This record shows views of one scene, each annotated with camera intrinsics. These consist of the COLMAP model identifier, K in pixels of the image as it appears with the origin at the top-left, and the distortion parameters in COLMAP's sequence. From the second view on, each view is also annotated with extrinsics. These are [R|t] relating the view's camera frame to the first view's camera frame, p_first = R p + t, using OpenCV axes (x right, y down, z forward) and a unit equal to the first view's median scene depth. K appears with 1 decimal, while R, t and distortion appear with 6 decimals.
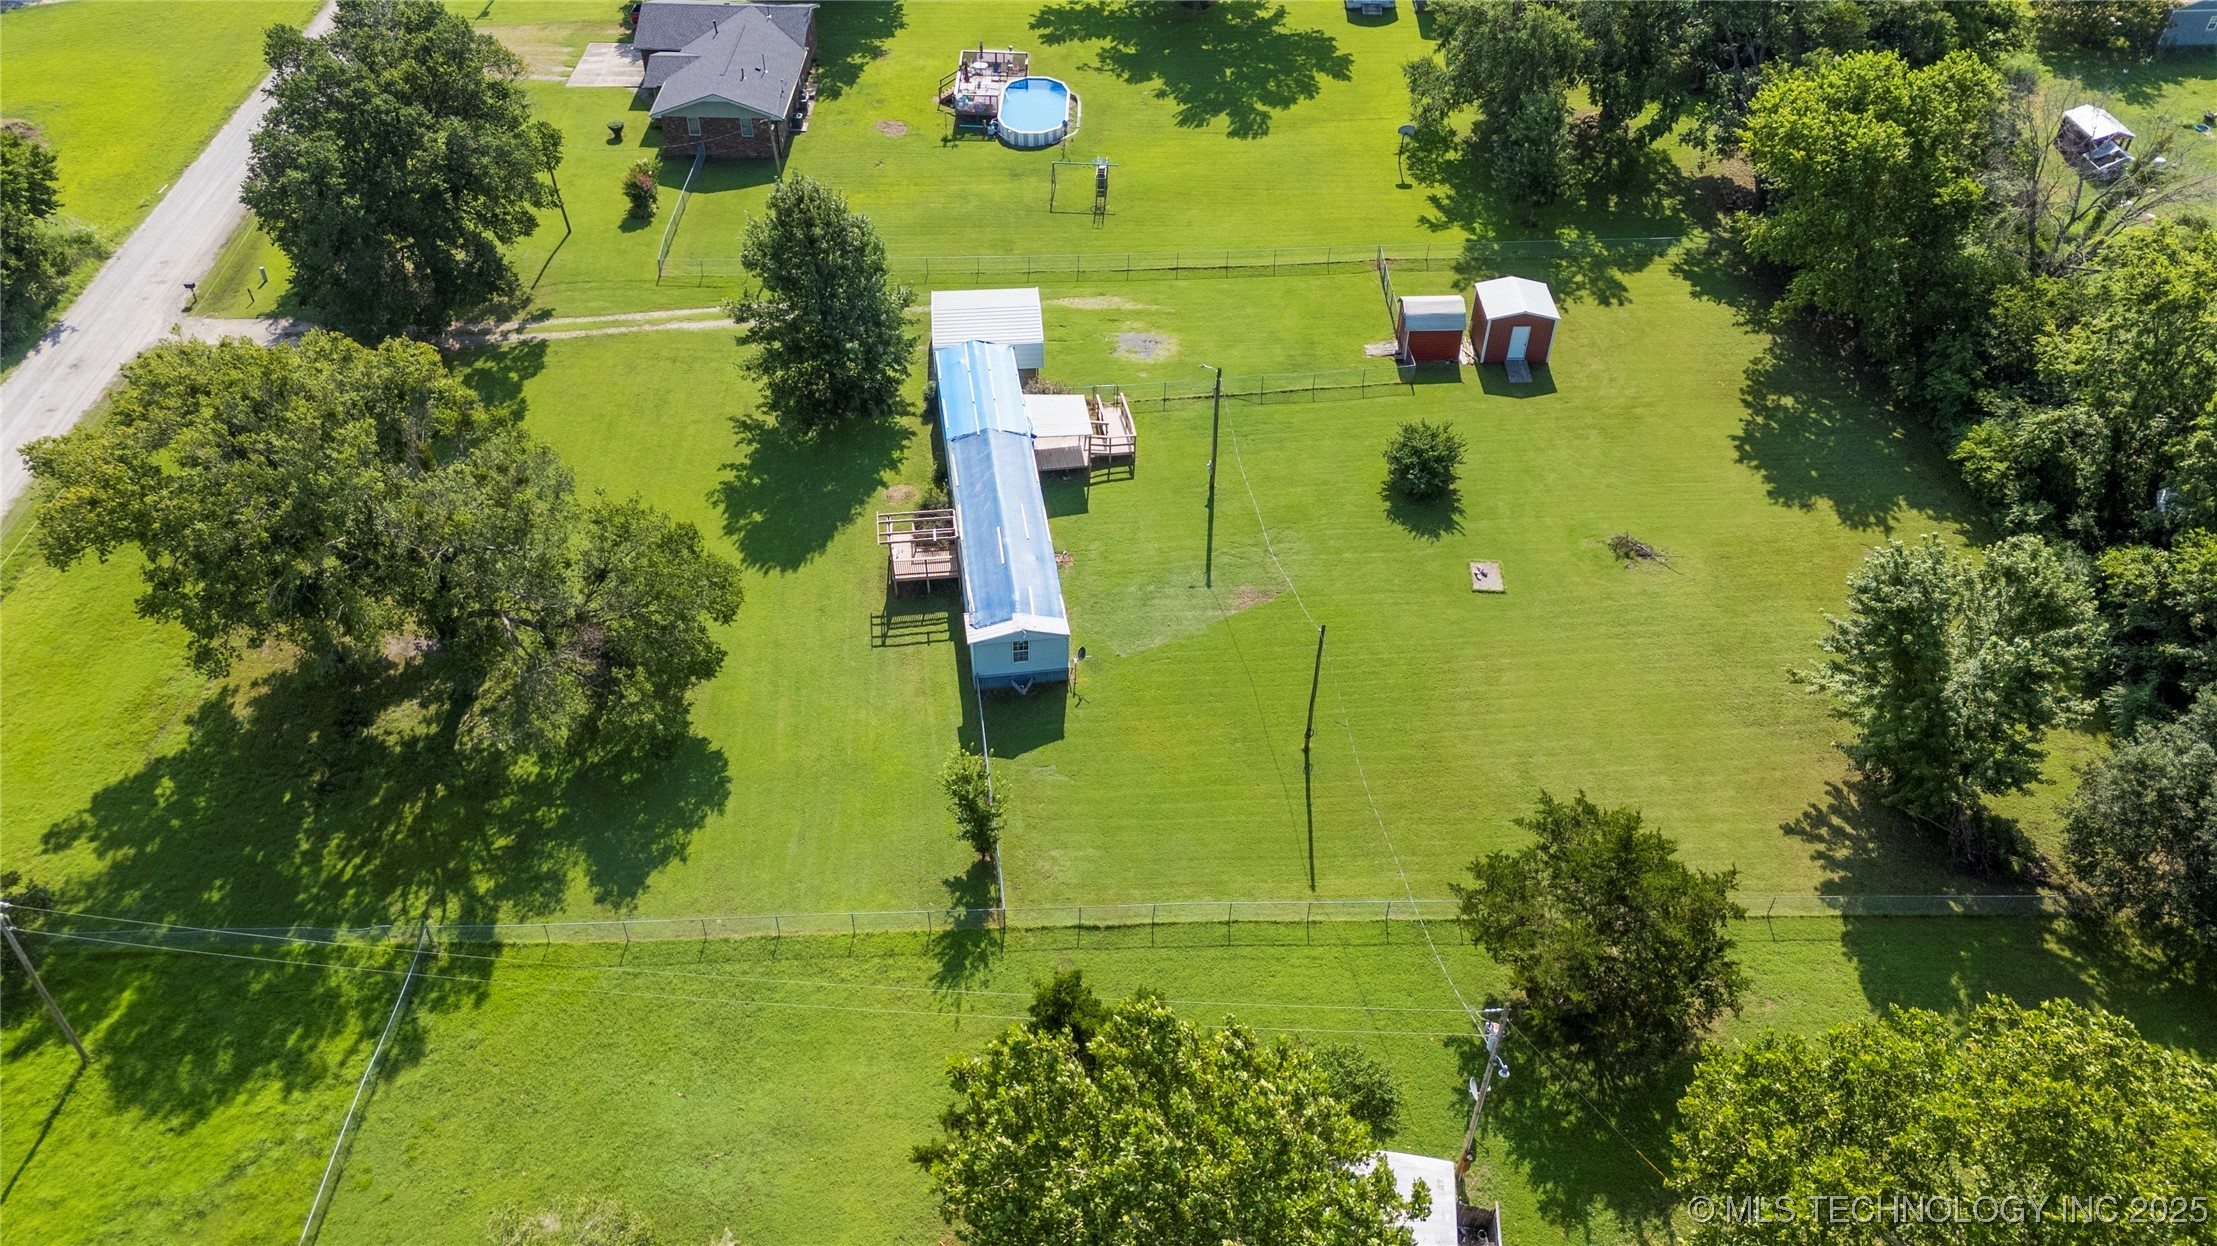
lens RADIAL K [[1631.9, 0, 1109.4], [0, 1631.9, 628.4], [0, 0, 1]] dist [0.066548, -0.066204]
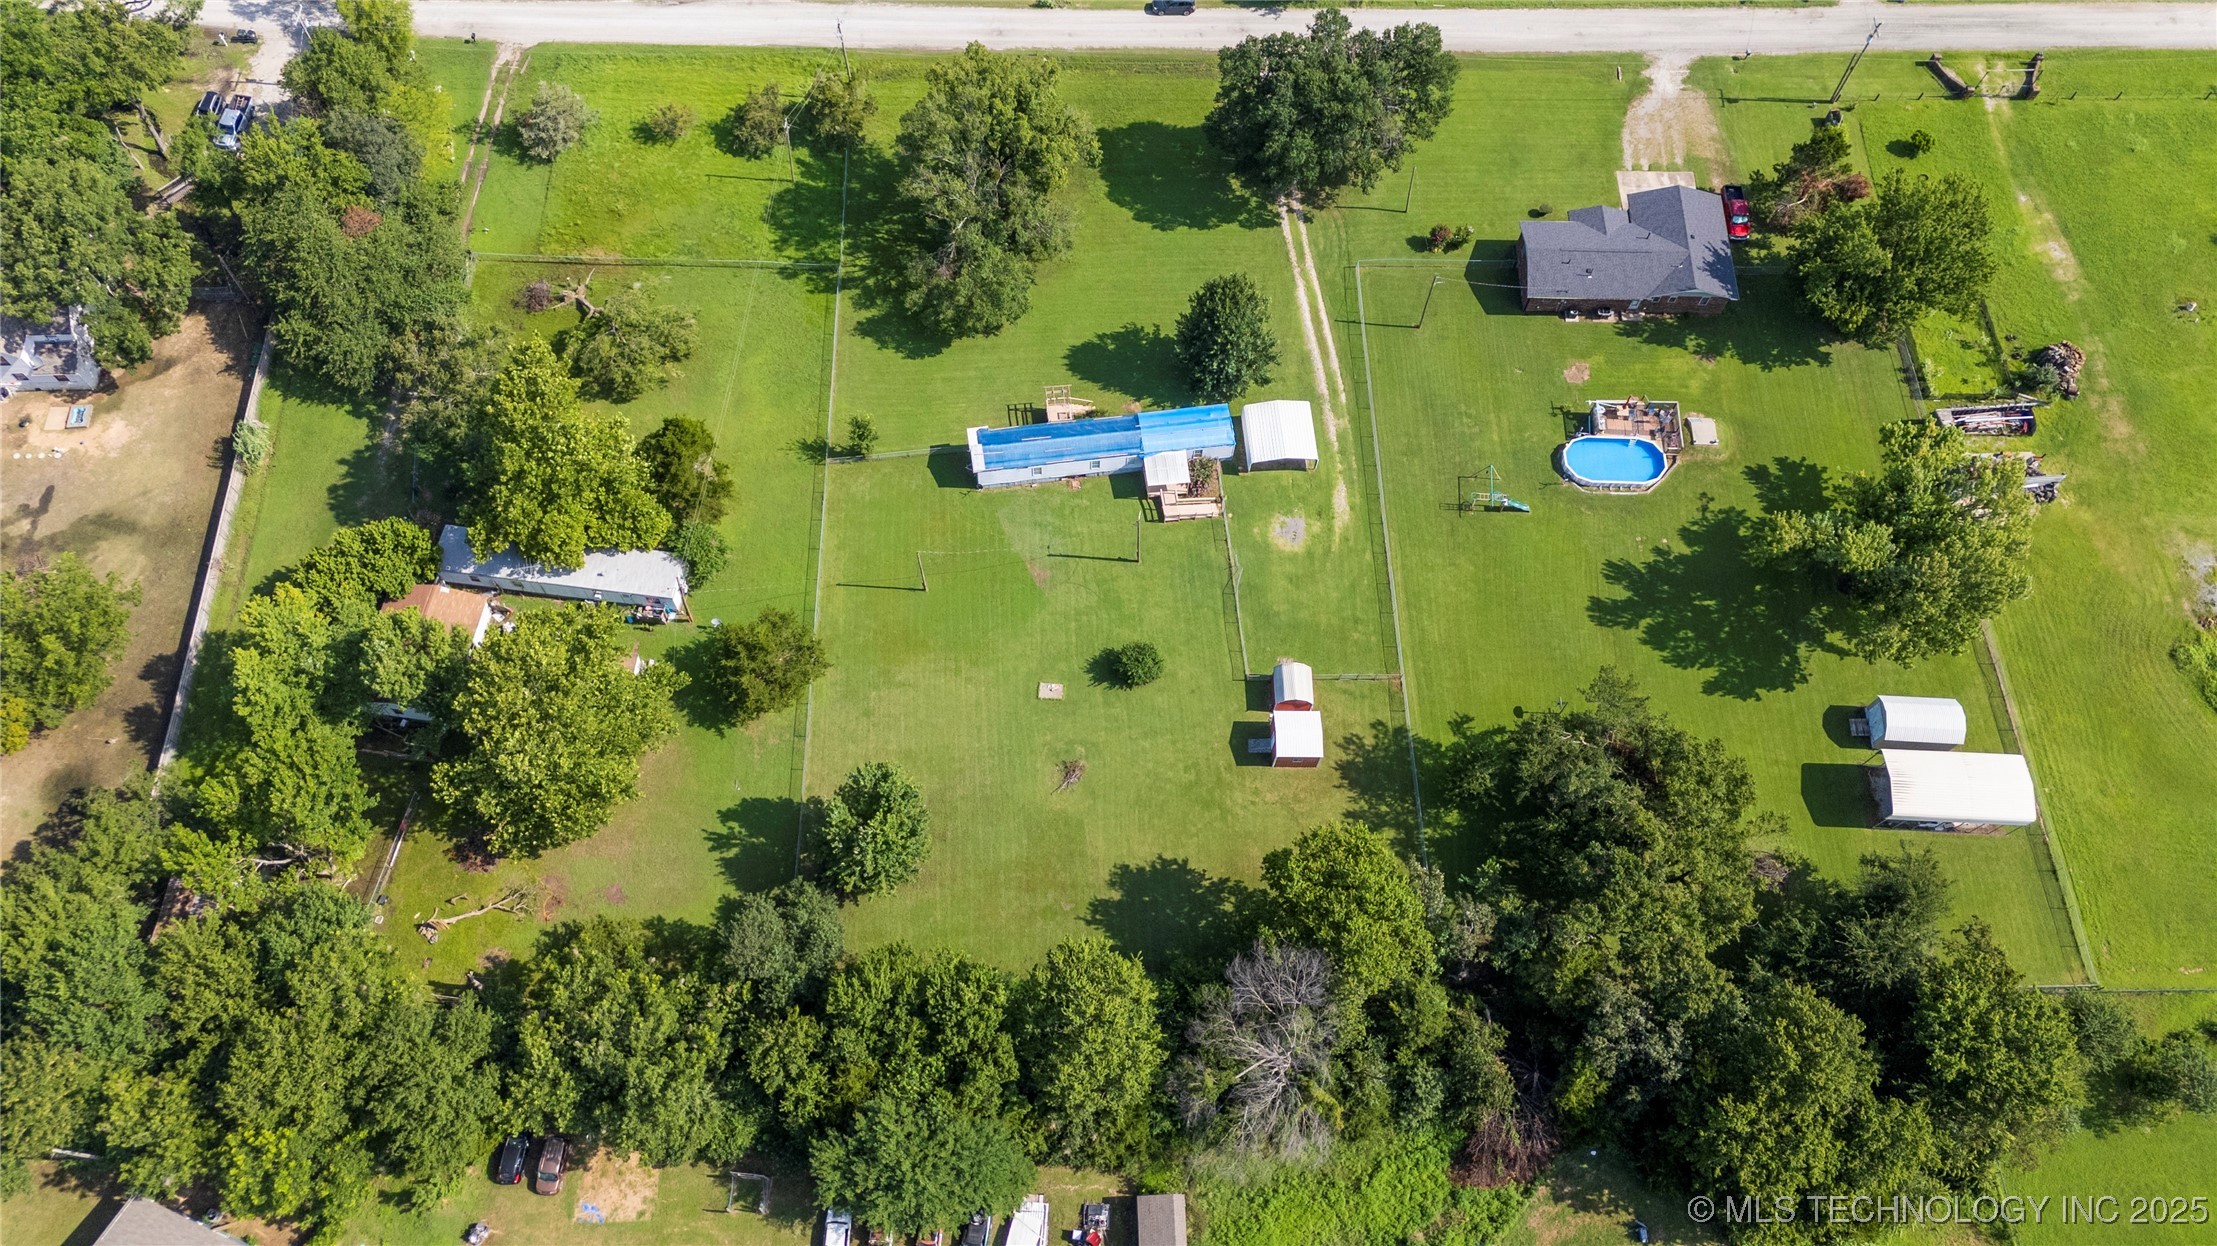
lens RADIAL K [[1631.9, 0, 1094.9], [0, 1631.9, 632.6], [0, 0, 1]] dist [0.066548, -0.066204]
pose [[-0.008541, 0.901170, -0.433382, 0.878667], [-0.683770, 0.310977, 0.660116, -1.170455], [0.729648, 0.301971, 0.613536, -0.061676]]
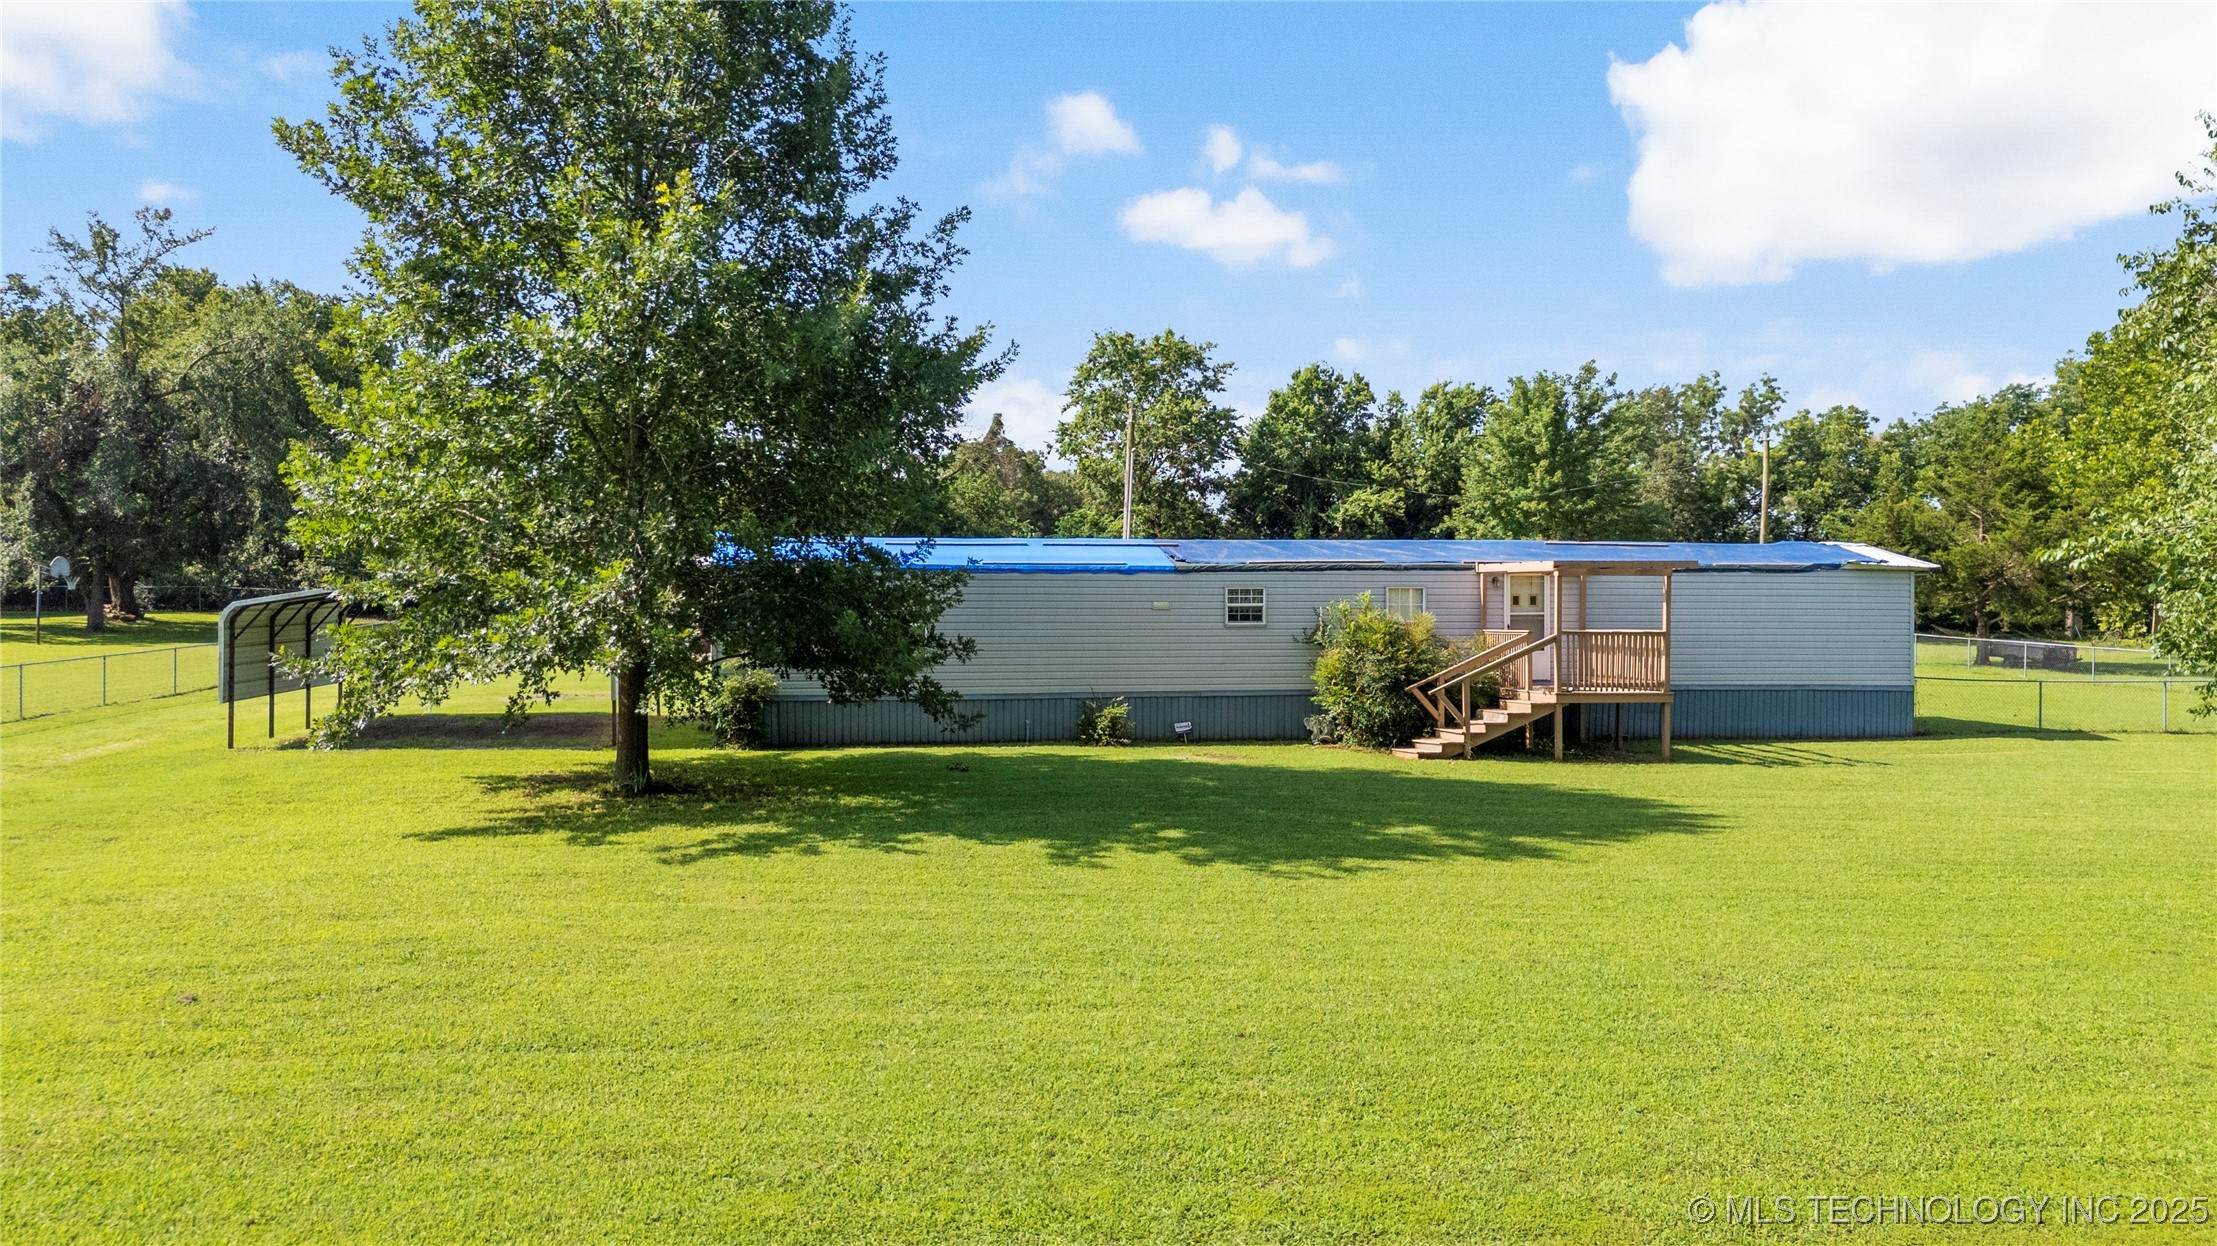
lens RADIAL K [[1631.9, 0, 1082.1], [0, 1631.9, 620.5], [0, 0, 1]] dist [0.066548, -0.066204]
pose [[-0.038252, -0.023095, 0.999001, -0.451782], [0.667506, 0.743377, 0.042745, -0.132760], [-0.743621, 0.668474, -0.013020, 1.006178]]
